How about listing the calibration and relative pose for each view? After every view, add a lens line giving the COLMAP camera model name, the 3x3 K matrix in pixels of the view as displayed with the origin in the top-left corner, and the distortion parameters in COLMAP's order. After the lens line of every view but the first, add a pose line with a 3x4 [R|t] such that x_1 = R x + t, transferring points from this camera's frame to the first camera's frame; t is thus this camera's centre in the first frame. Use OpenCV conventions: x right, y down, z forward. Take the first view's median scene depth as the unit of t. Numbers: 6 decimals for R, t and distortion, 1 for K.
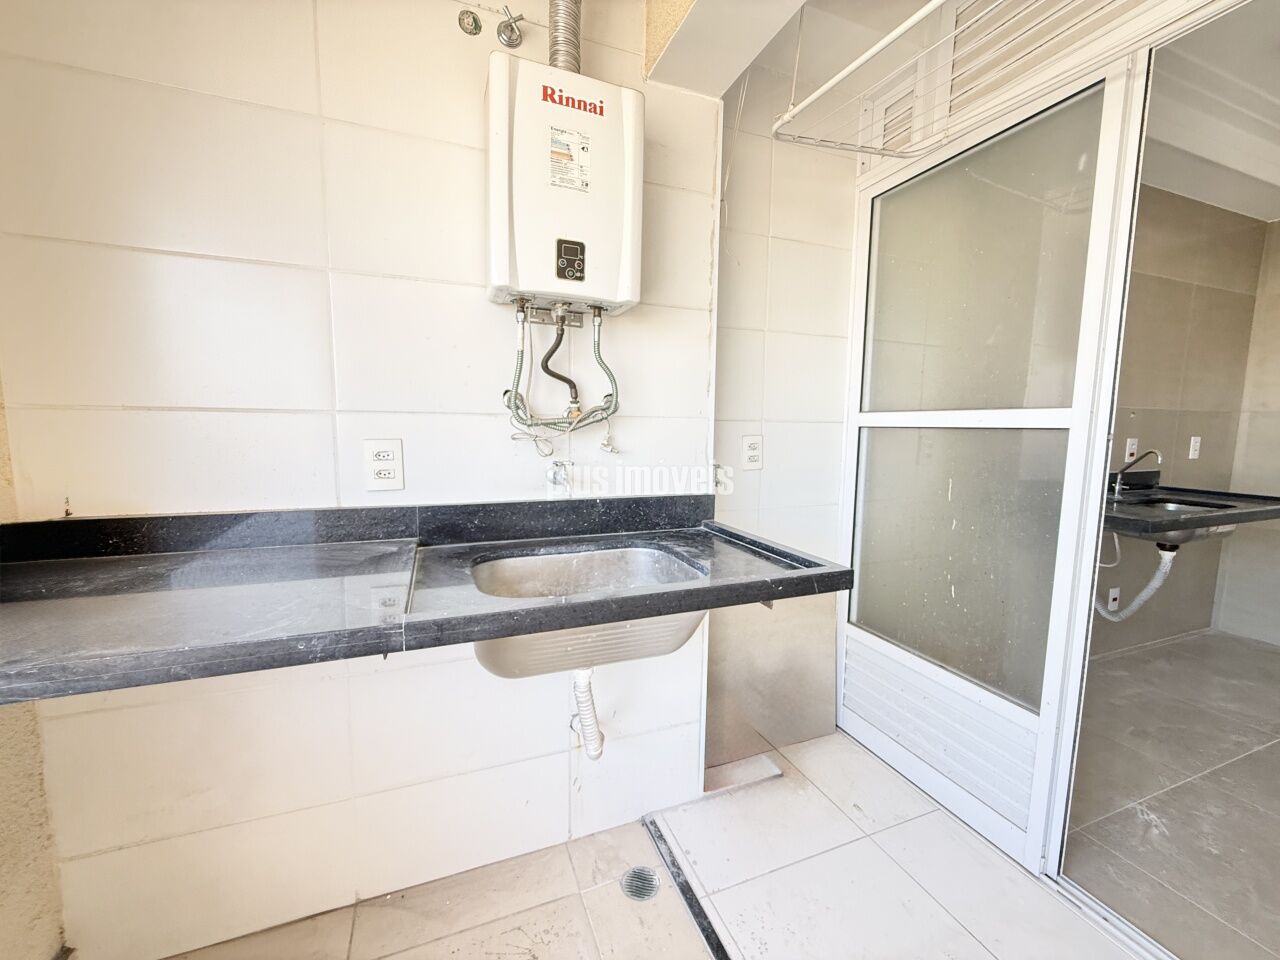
lens RADIAL K [[510.7, 0, 637.6], [0, 510.7, 480.7], [0, 0, 1]] dist [0.000673, -0.000115]
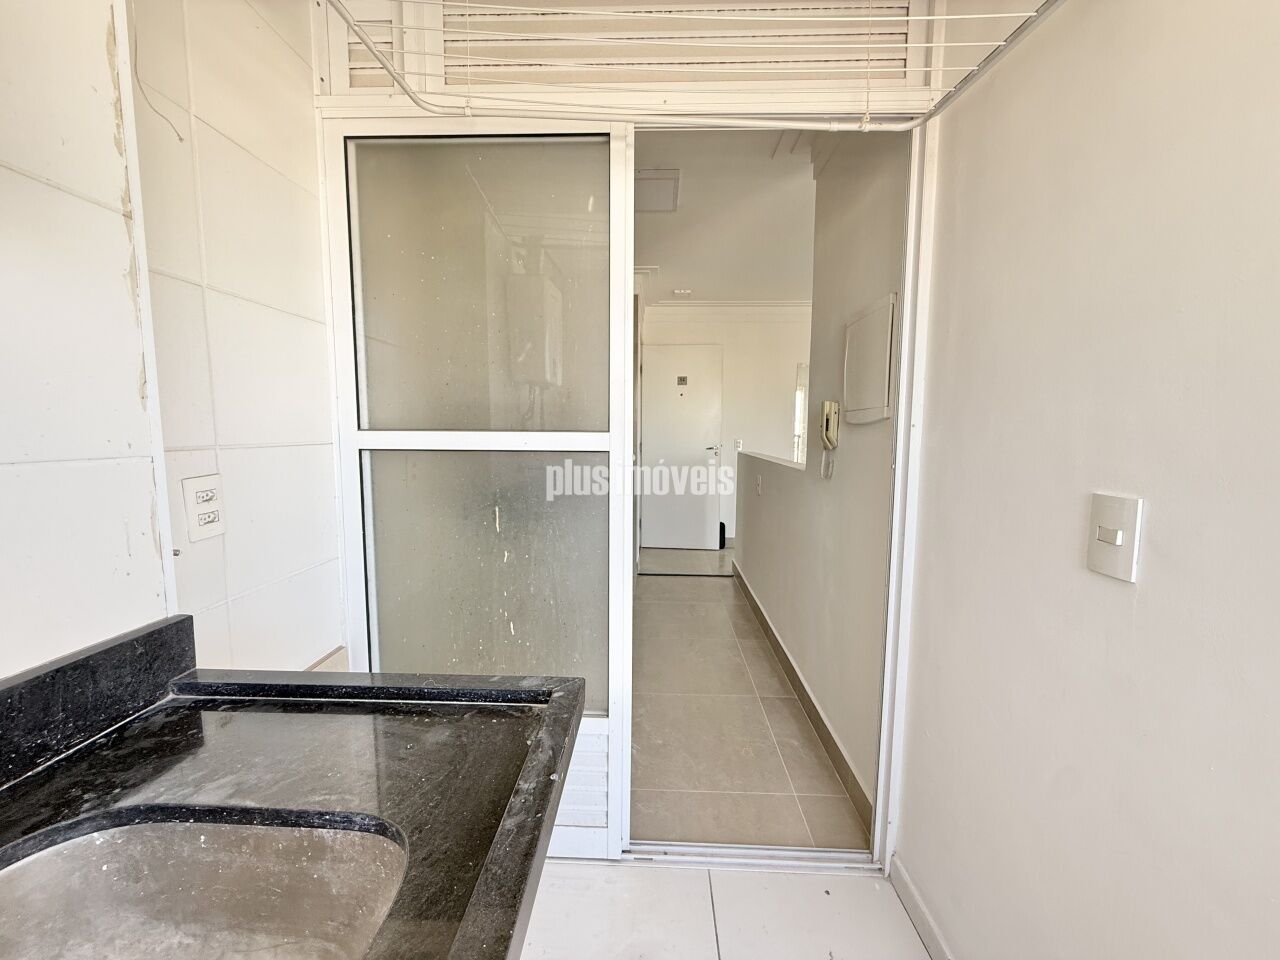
lens RADIAL K [[510.7, 0, 637.6], [0, 510.7, 480.7], [0, 0, 1]] dist [0.000673, -0.000115]
pose [[0.396487, -0.101677, 0.912392, -0.104928], [0.098519, 0.992821, 0.067827, -0.089100], [-0.912739, 0.062996, 0.403658, 0.420685]]
